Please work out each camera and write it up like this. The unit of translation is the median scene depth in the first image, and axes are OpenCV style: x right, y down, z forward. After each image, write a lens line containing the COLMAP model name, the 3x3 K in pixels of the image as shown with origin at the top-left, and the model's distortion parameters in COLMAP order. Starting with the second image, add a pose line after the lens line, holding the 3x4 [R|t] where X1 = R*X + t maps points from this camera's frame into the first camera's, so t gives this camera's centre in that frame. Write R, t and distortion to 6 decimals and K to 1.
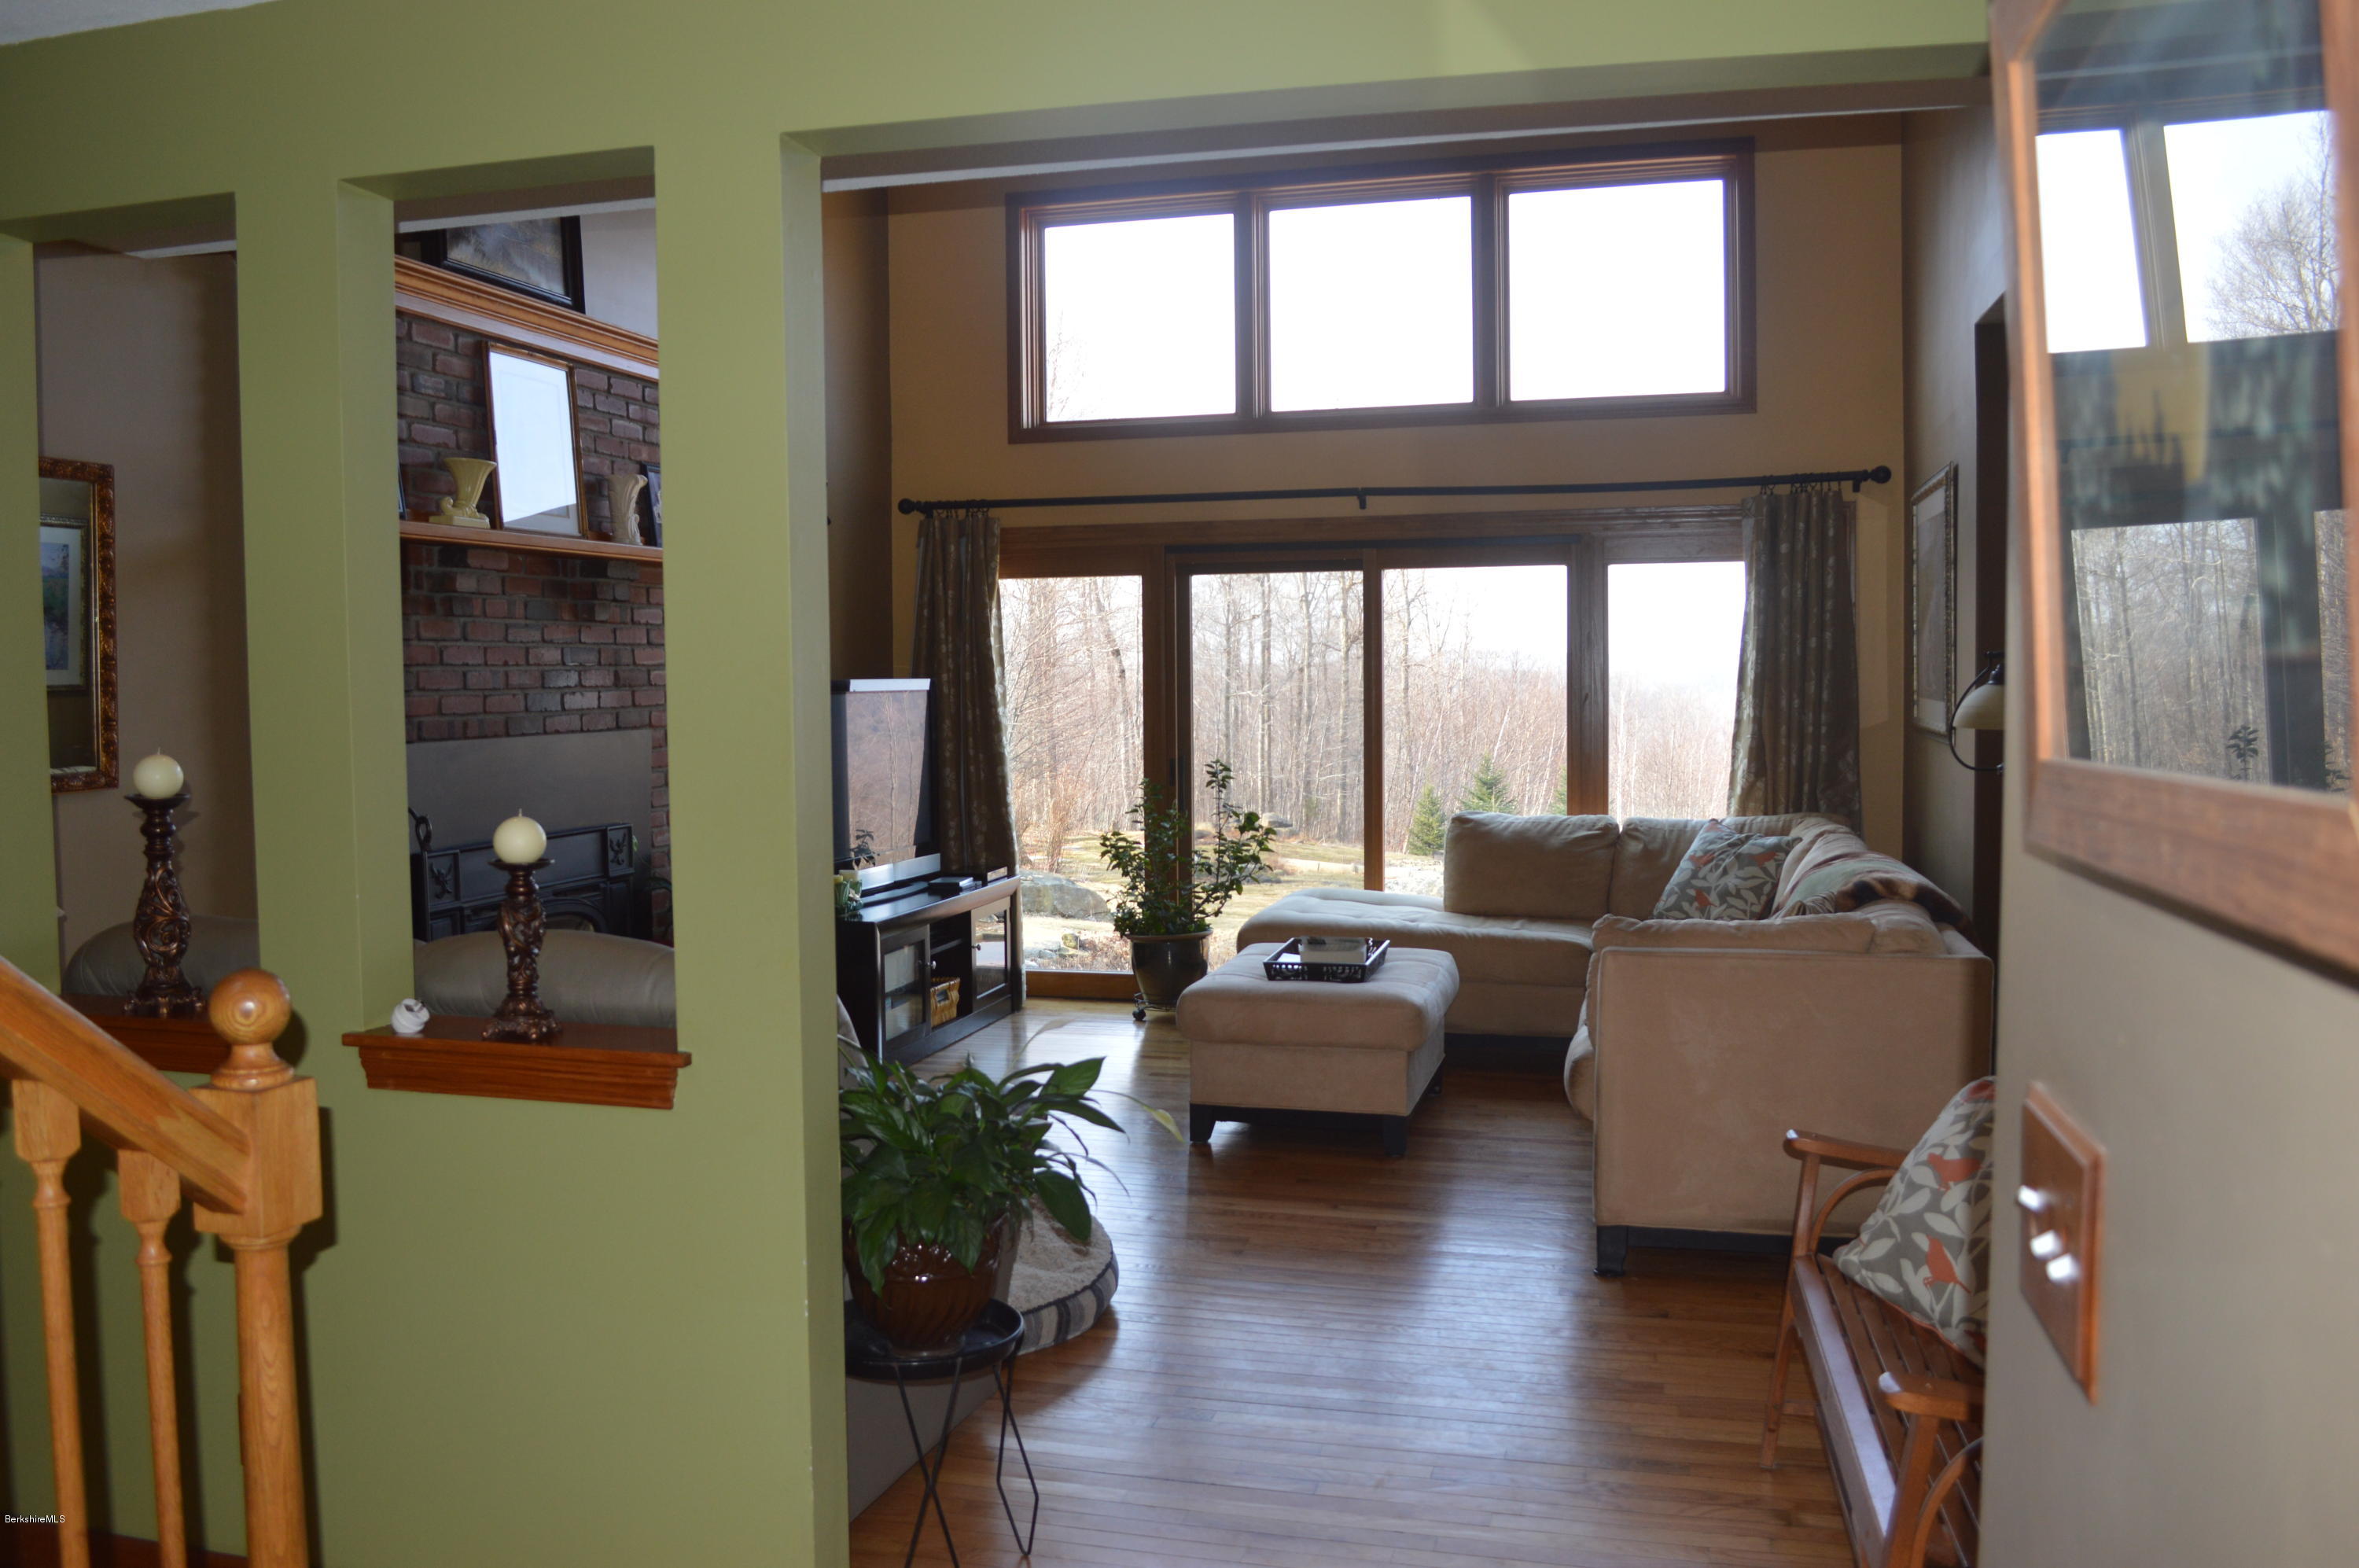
lens RADIAL K [[1871.7, 0, 1146.6], [0, 1871.7, 769.0], [0, 0, 1]] dist [-0.083021, 0.012350]
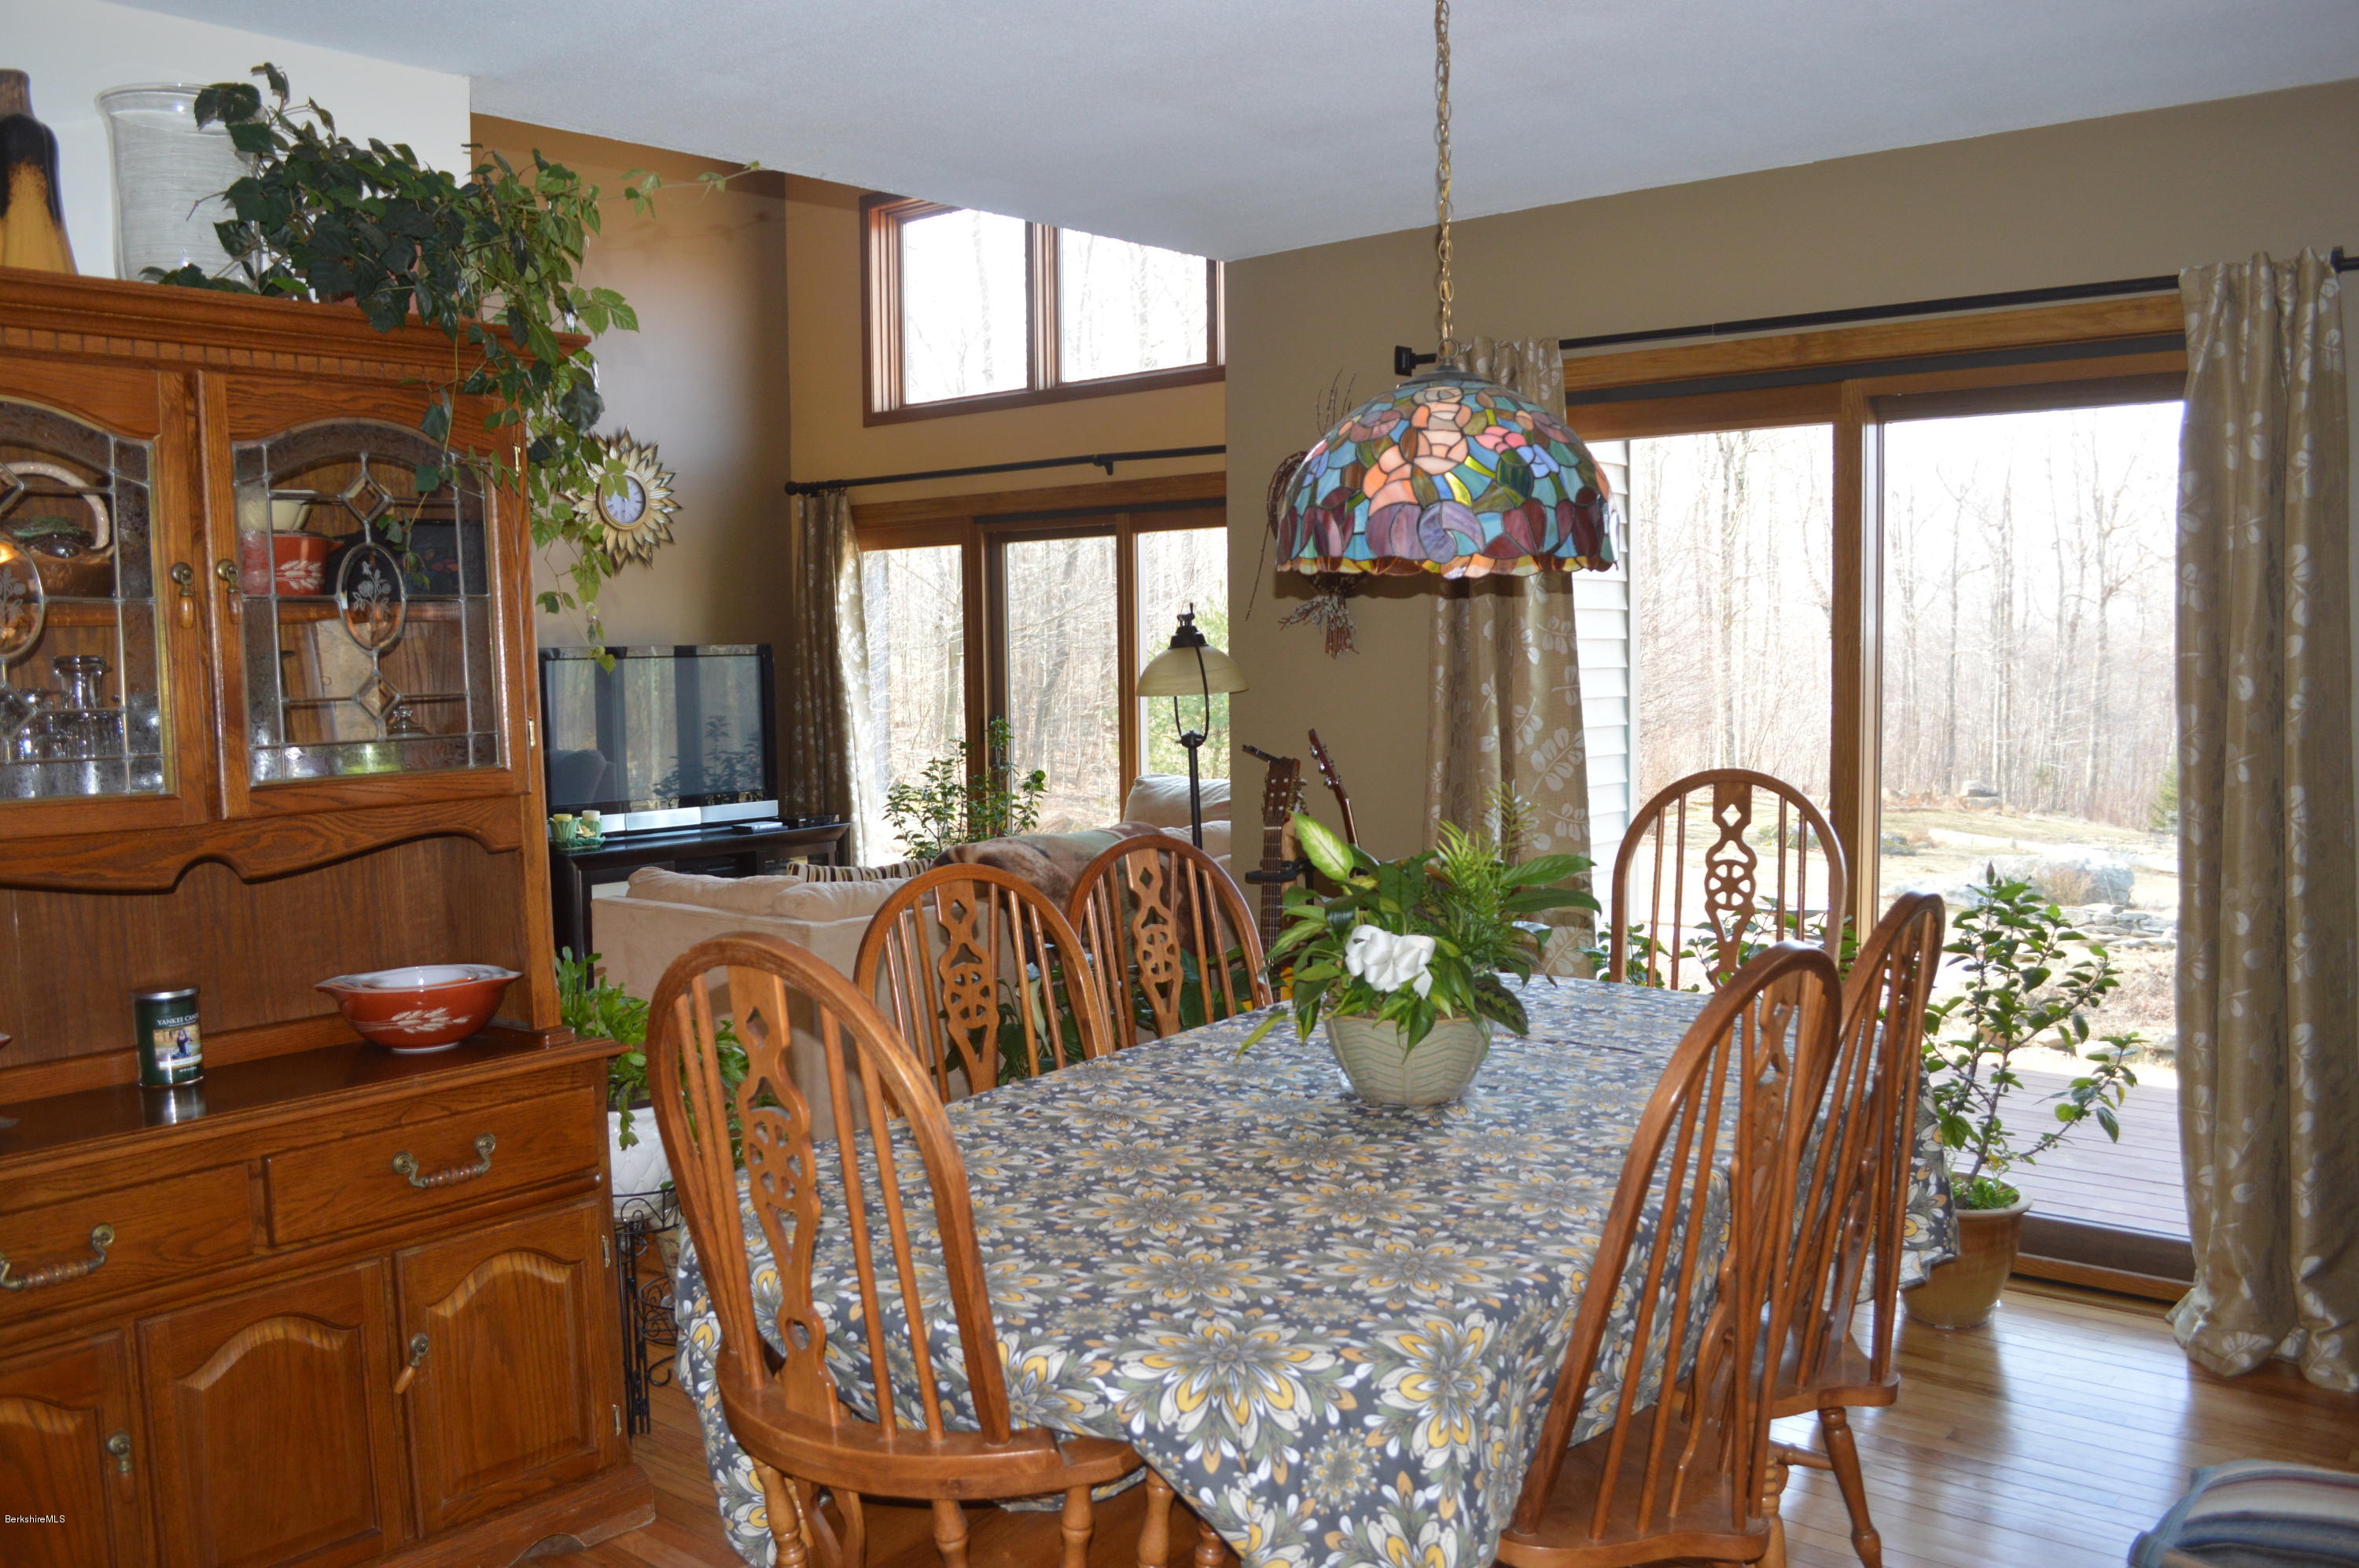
lens RADIAL K [[1871.7, 0, 1157.9], [0, 1871.7, 780.2], [0, 0, 1]] dist [-0.083021, 0.012350]
pose [[0.911269, 0.024652, -0.411073, 0.776176], [-0.012372, 0.999395, 0.032507, -0.008888], [0.411626, -0.024537, 0.911023, 0.110754]]
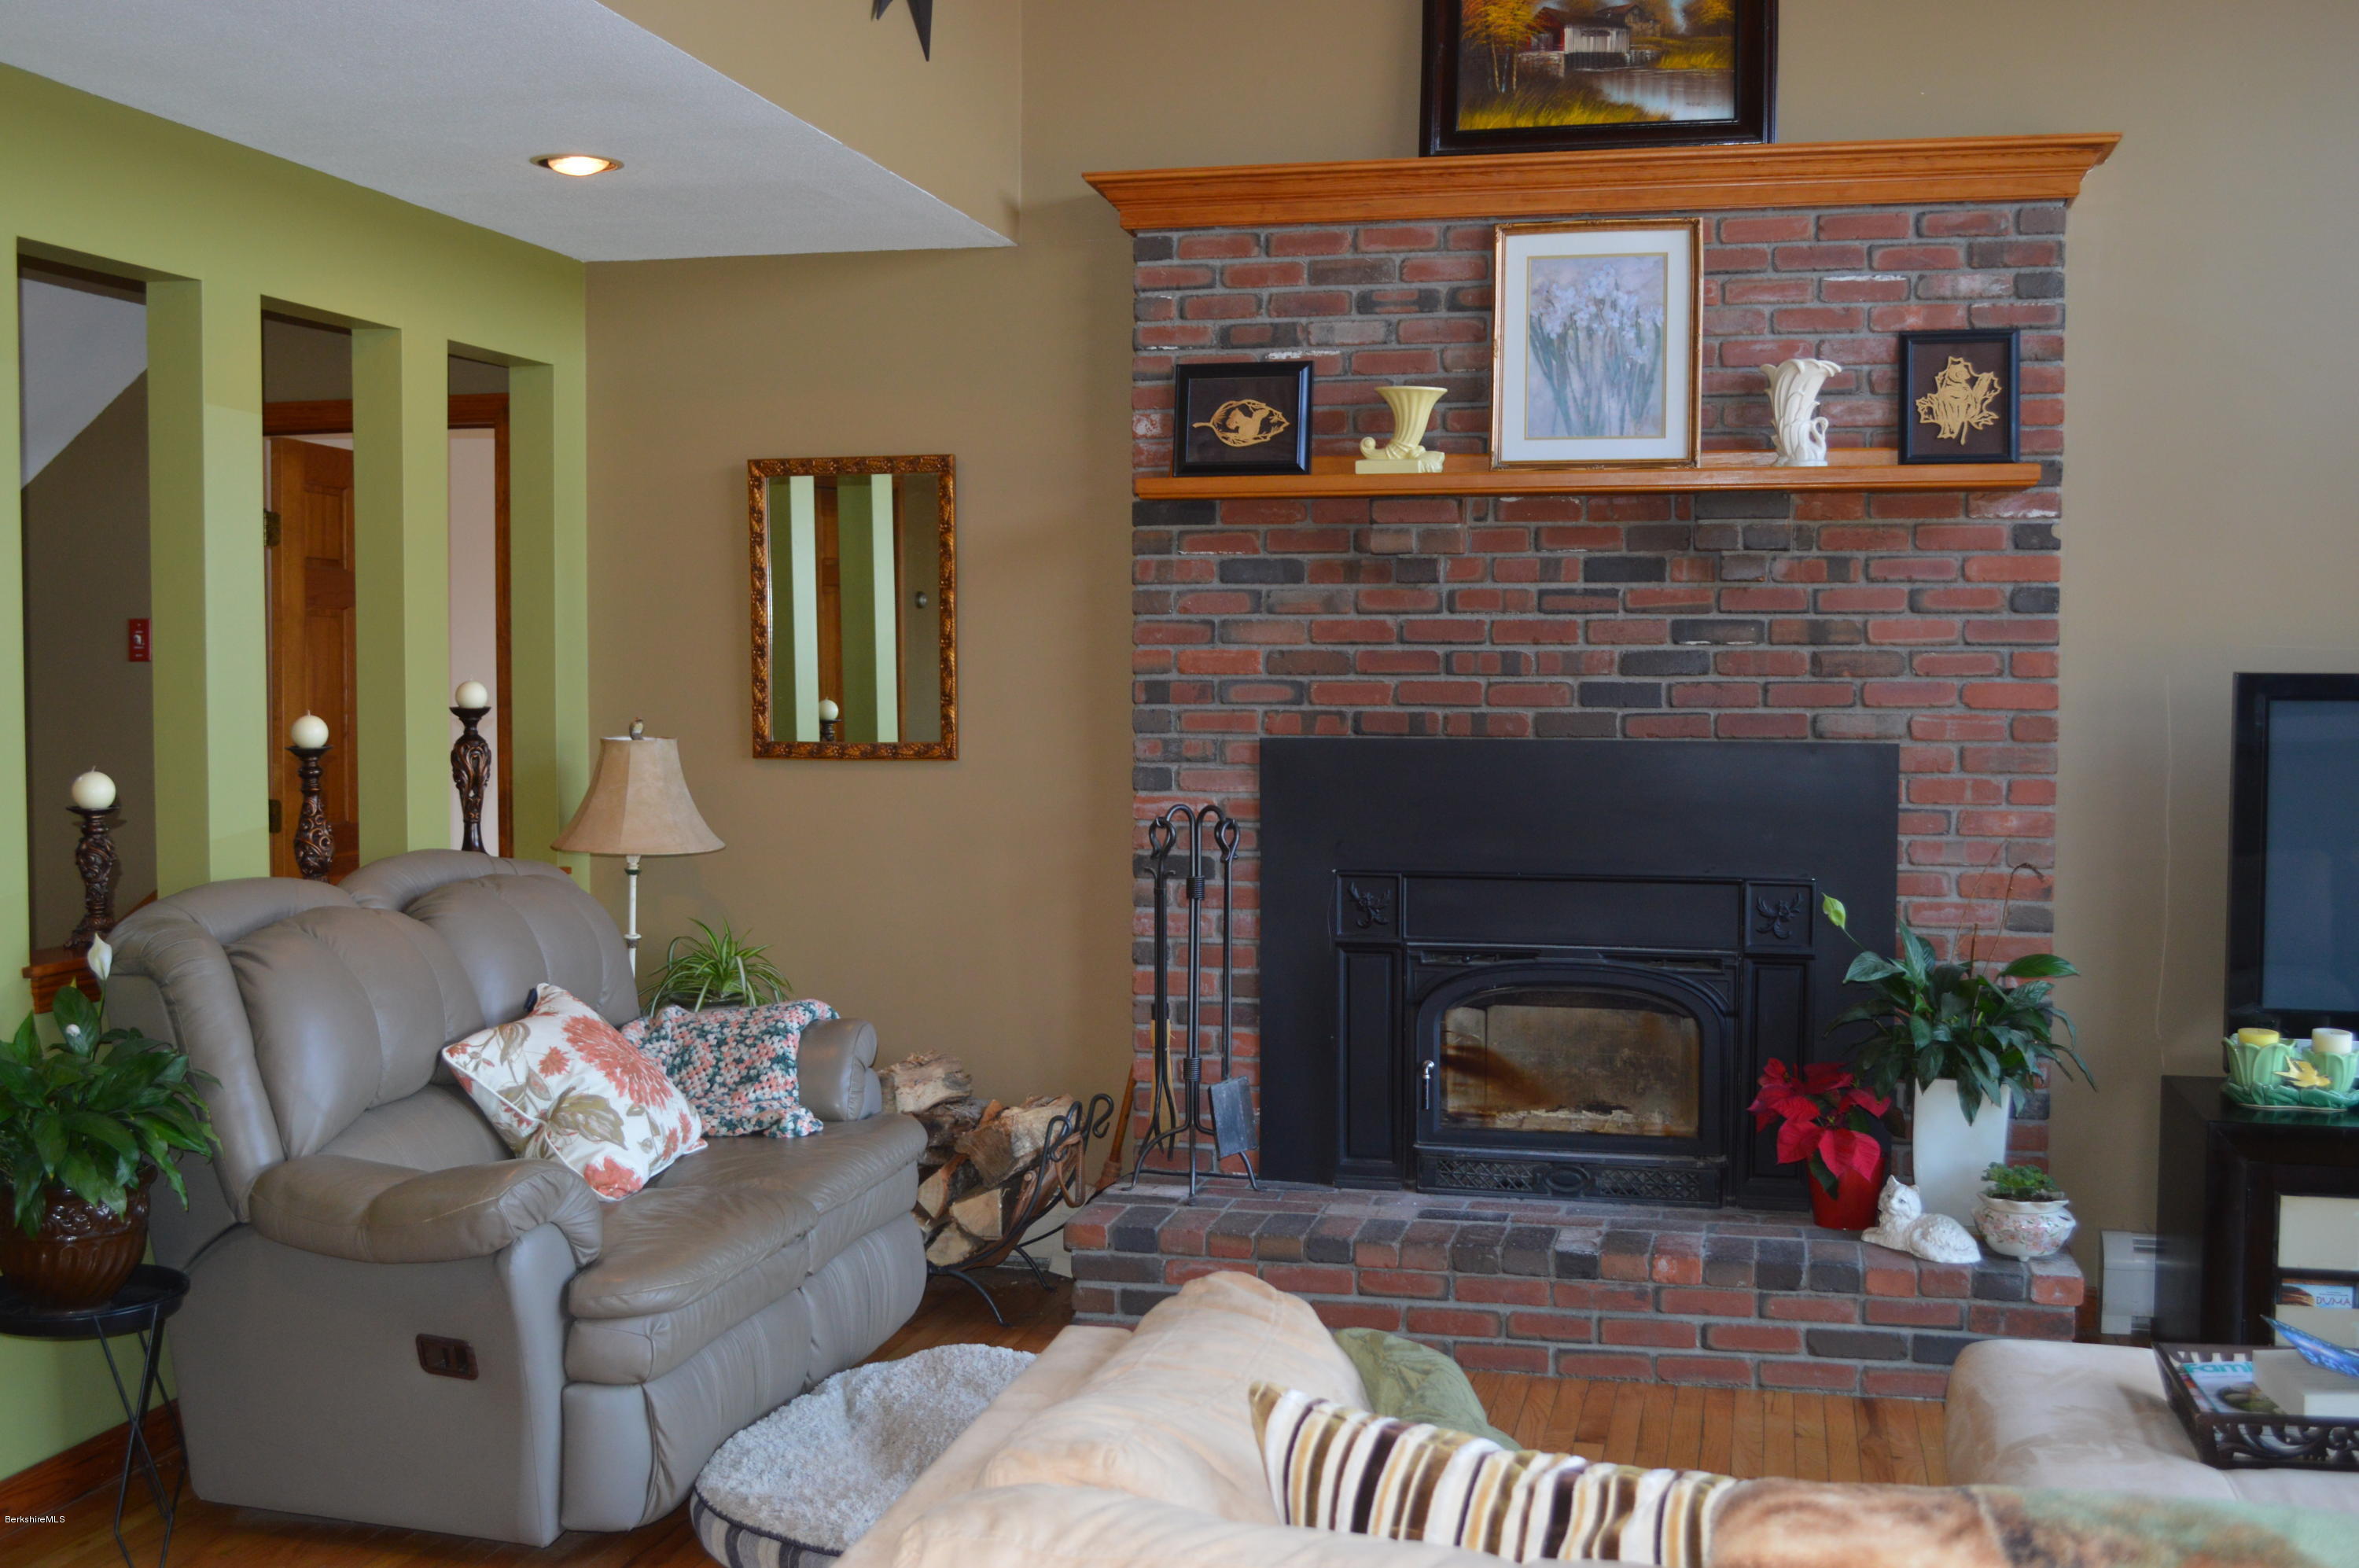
lens RADIAL K [[2461.7, 0, 1174.1], [0, 2461.7, 774.7], [0, 0, 1]] dist [-0.053898, 0.000000]
pose [[0.045863, 0.056210, -0.997365, 0.623774], [-0.054307, 0.997079, 0.053697, -0.046831], [0.997470, 0.051701, 0.048782, 0.771290]]
